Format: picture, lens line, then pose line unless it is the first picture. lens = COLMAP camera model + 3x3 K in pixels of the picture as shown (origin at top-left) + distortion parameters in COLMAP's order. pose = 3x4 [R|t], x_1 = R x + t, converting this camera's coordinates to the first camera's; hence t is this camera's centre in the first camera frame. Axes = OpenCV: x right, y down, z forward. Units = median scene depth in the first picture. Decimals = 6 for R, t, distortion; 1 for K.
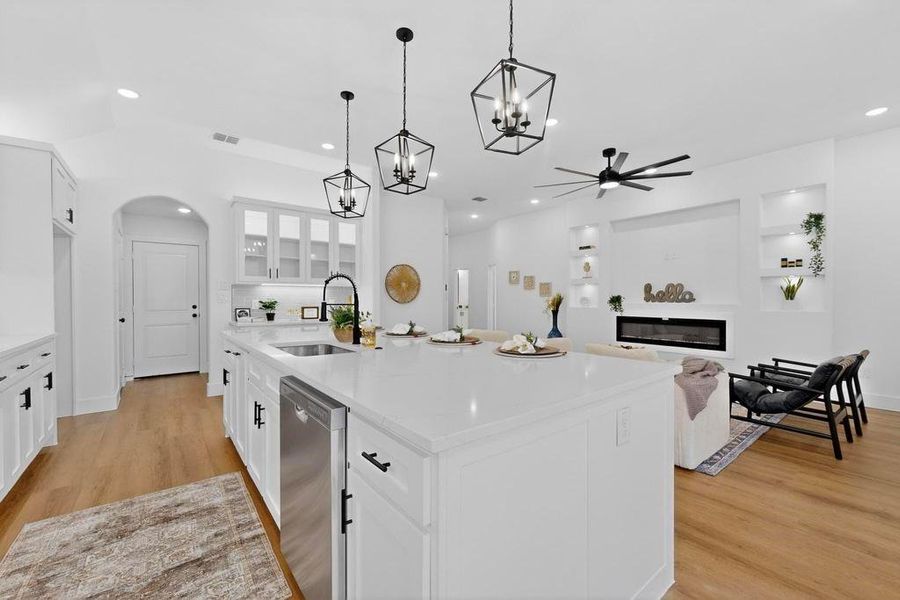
lens RADIAL K [[367.7, 0, 446.5], [0, 367.7, 301.1], [0, 0, 1]] dist [-0.003648, -0.000118]
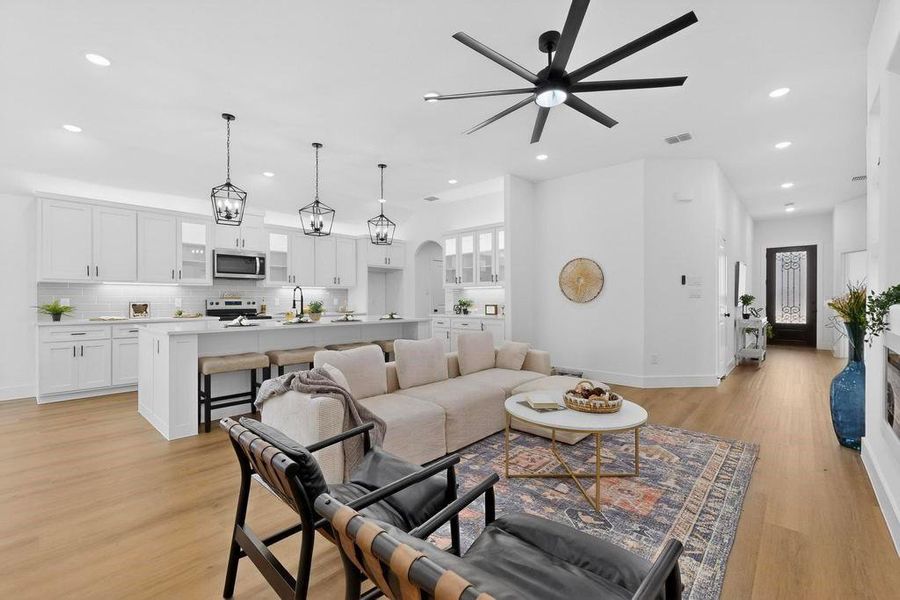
lens RADIAL K [[382.0, 0, 439.3], [0, 382.0, 303.7], [0, 0, 1]] dist [0.001657, -0.000047]
pose [[0.156103, 0.008863, -0.987701, 0.939271], [-0.004325, 0.999956, 0.008289, 0.001960], [0.987731, 0.002978, 0.156134, 0.687096]]
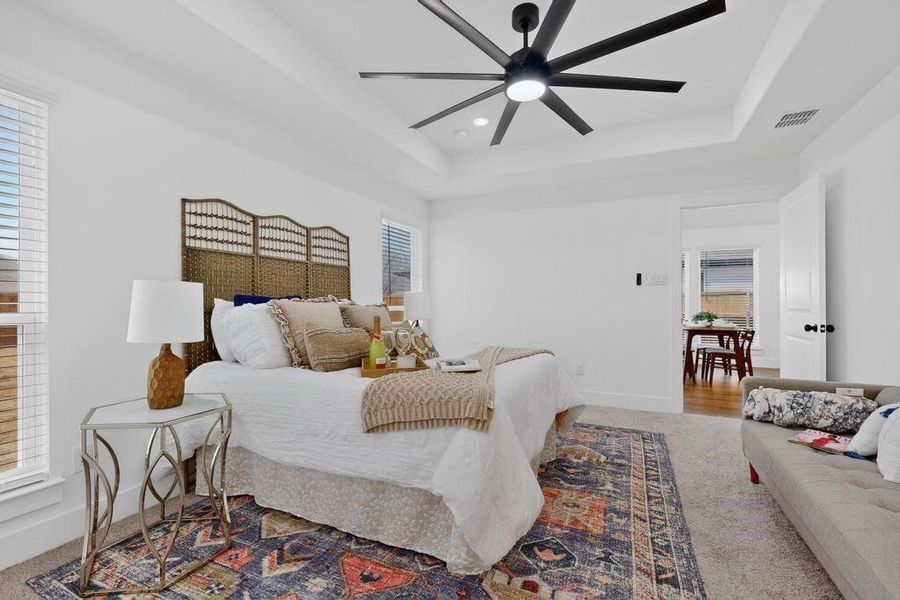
lens RADIAL K [[382.0, 0, 446.8], [0, 382.0, 302.2], [0, 0, 1]] dist [0.001657, -0.000047]
pose [[0.451324, -0.000248, -0.892360, 0.819713], [-0.006644, 0.999971, -0.003638, 0.016836], [0.892336, 0.007570, 0.451309, 0.676822]]
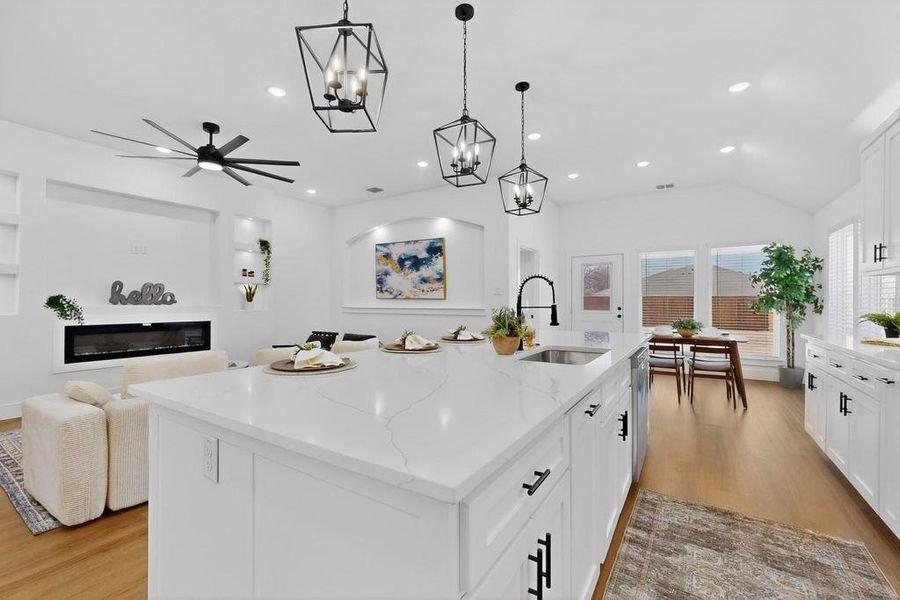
lens RADIAL K [[382.0, 0, 448.5], [0, 382.0, 301.0], [0, 0, 1]] dist [0.001657, -0.000047]
pose [[-0.325279, 0.000225, 0.945618, -0.532417], [0.002521, 0.999997, 0.000629, -0.005205], [-0.945615, 0.002588, -0.325278, 0.718465]]
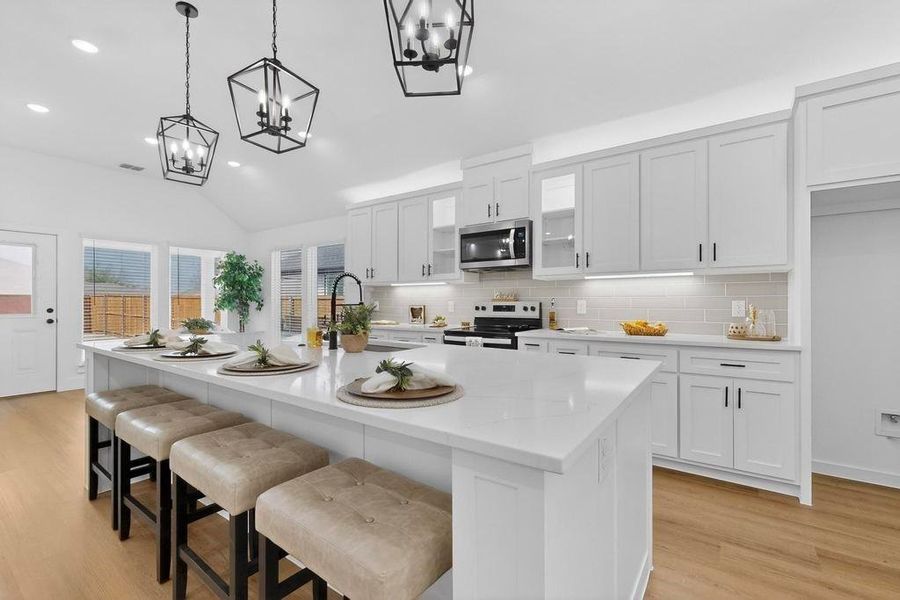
lens RADIAL K [[394.3, 0, 452.6], [0, 394.3, 301.1], [0, 0, 1]] dist [-0.001859, 0.001748]
pose [[-0.955571, -0.001088, -0.294760, -0.111262], [-0.001645, 0.999997, 0.001640, -0.002882], [0.294758, 0.002052, -0.955570, 0.977037]]
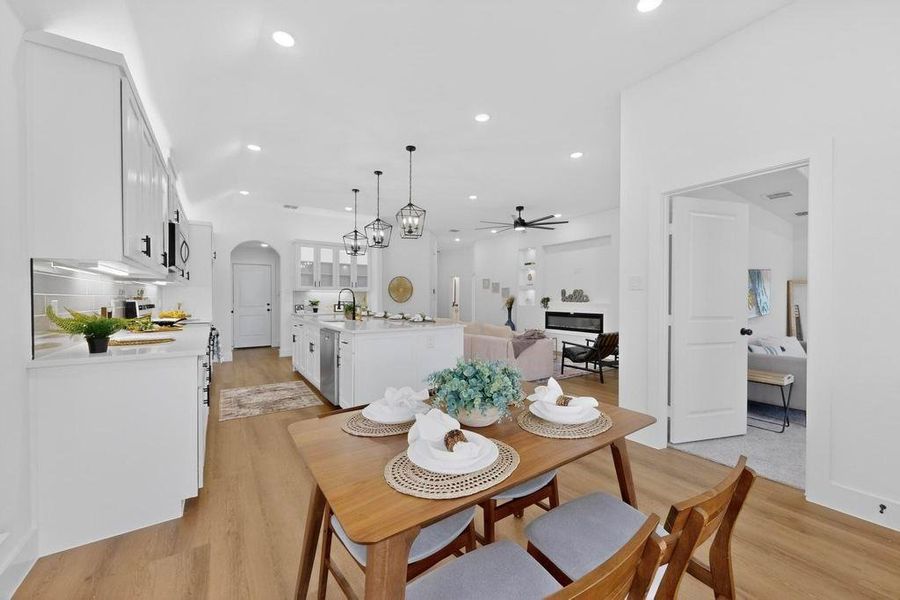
lens RADIAL K [[339.3, 0, 444.7], [0, 339.3, 301.8], [0, 0, 1]] dist [-0.002484, -0.000051]
pose [[0.996959, 0.001873, -0.077905, 0.216336], [-0.001802, 0.999998, 0.000988, 0.002133], [0.077907, -0.000844, 0.996960, -0.468676]]
